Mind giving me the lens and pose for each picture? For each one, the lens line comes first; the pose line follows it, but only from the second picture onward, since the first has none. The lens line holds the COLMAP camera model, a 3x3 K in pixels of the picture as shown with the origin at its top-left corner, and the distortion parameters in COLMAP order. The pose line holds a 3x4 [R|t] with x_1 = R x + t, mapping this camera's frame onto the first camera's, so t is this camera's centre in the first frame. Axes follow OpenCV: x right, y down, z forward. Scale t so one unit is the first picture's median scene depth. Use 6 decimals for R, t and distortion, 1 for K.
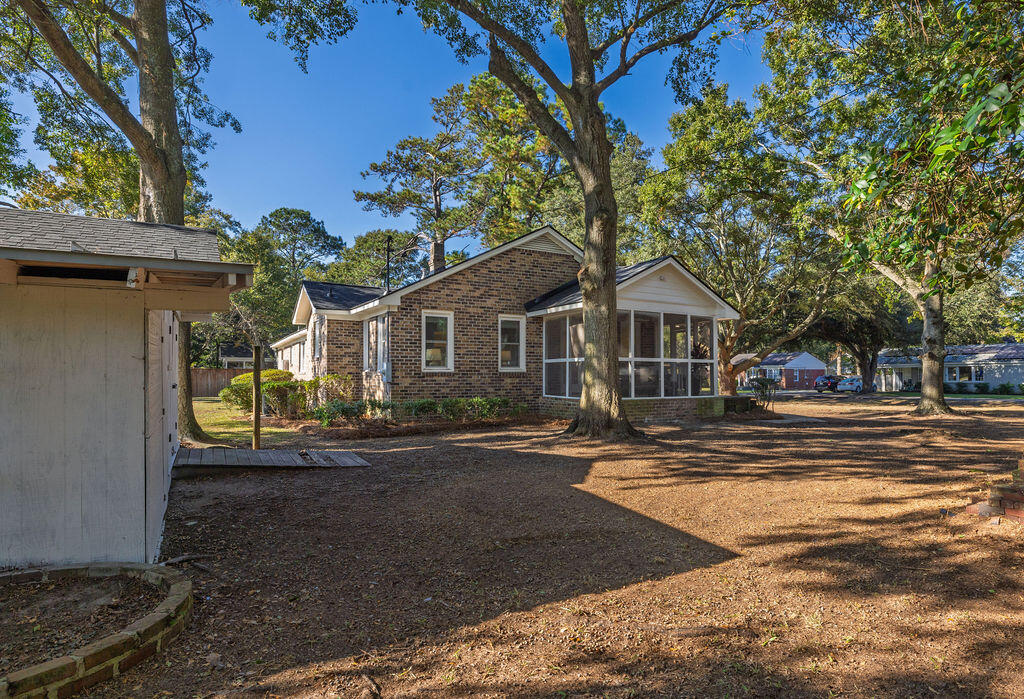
lens RADIAL K [[652.5, 0, 512.3], [0, 652.5, 372.2], [0, 0, 1]] dist [0.005744, 0.001547]
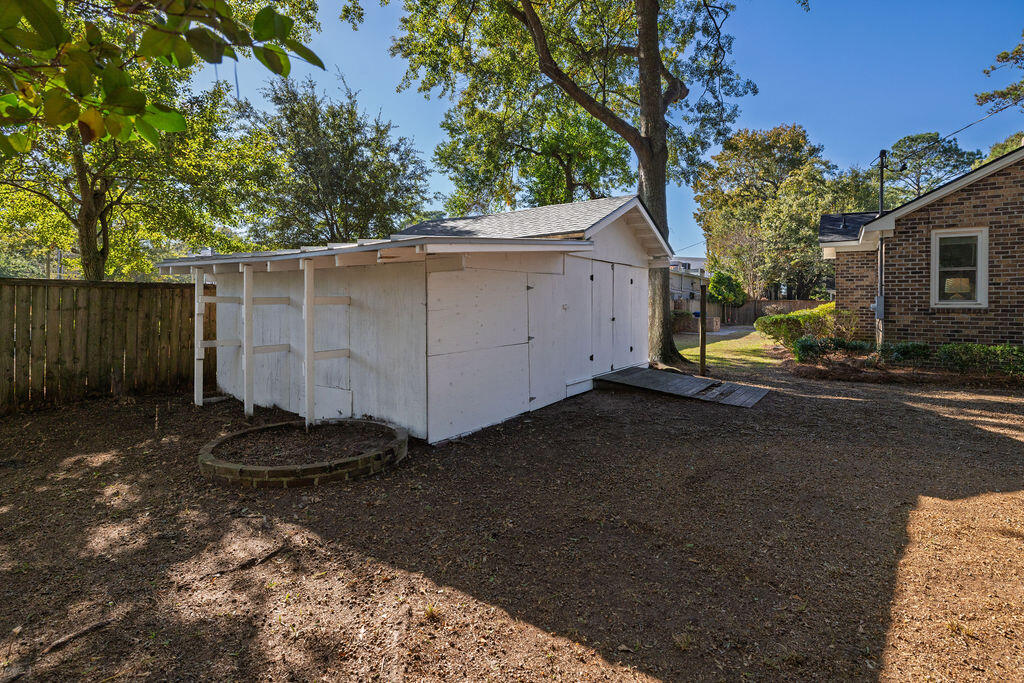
lens RADIAL K [[508.6, 0, 510.6], [0, 508.6, 304.4], [0, 0, 1]] dist [0.010621, -0.000335]
pose [[0.394049, 0.003749, -0.919082, 0.222617], [0.004754, 0.999970, 0.006117, -0.009845], [0.919077, -0.006780, 0.394020, 0.251628]]
